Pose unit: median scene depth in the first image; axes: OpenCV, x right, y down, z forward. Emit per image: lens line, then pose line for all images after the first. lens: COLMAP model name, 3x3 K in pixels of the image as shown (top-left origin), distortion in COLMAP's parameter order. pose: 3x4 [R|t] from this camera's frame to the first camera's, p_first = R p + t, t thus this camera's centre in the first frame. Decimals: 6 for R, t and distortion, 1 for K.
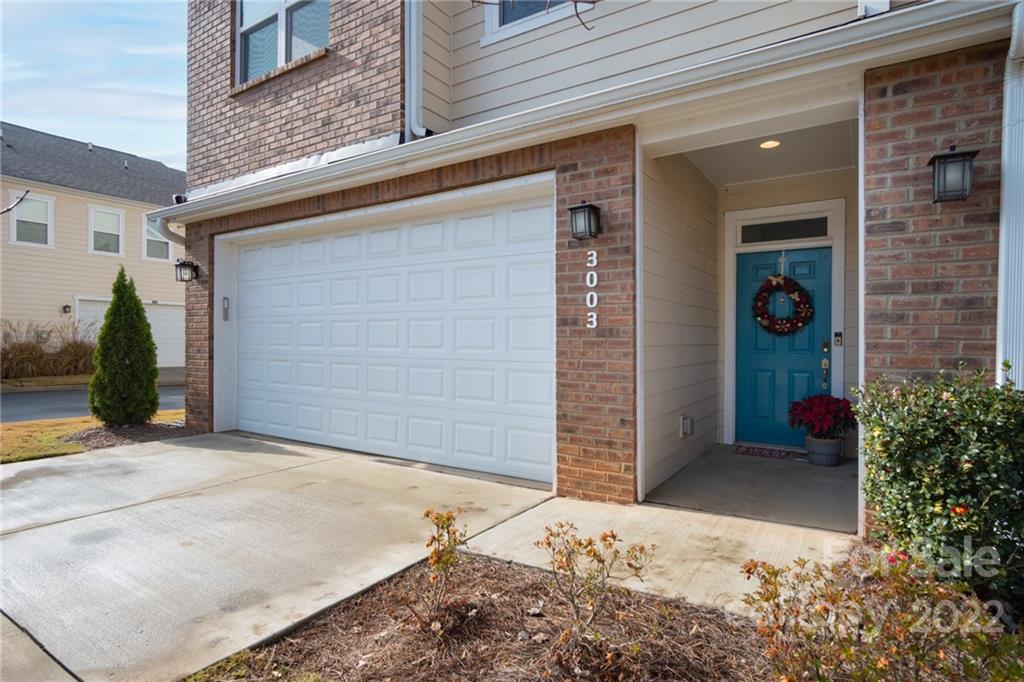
lens RADIAL K [[532.9, 0, 512.0], [0, 532.9, 341.0], [0, 0, 1]] dist [-0.003212, -0.000270]
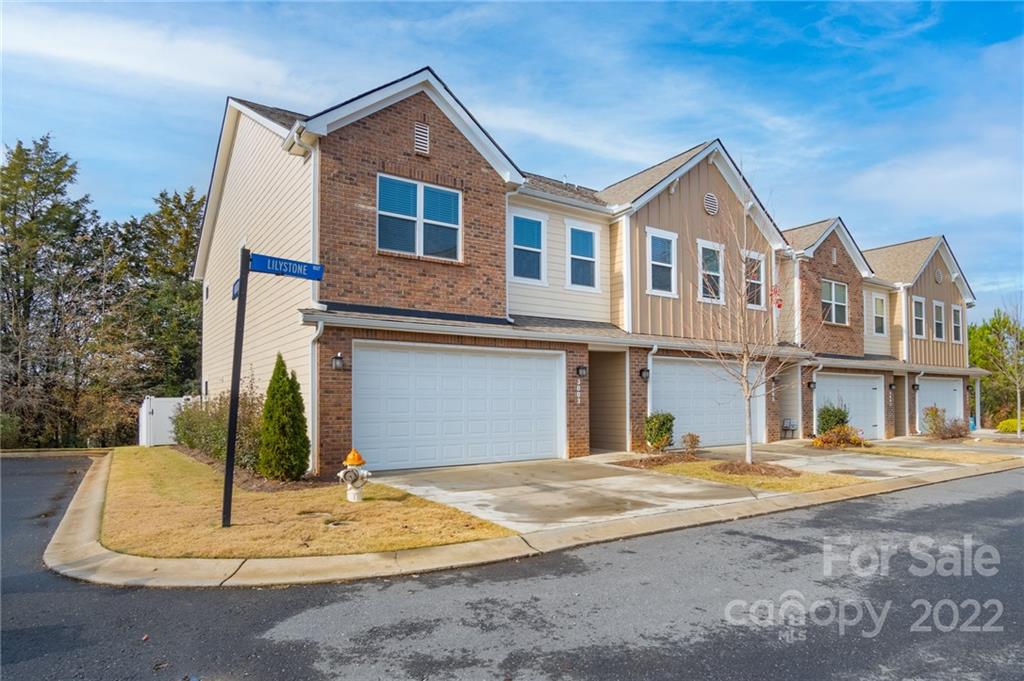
lens RADIAL K [[612.1, 0, 513.5], [0, 612.1, 377.9], [0, 0, 1]] dist [0.004960, 0.000686]
pose [[0.397358, 0.030155, 0.917168, -3.322191], [0.009229, 0.999278, -0.036853, -0.043844], [-0.917617, 0.023108, 0.396793, -0.104280]]
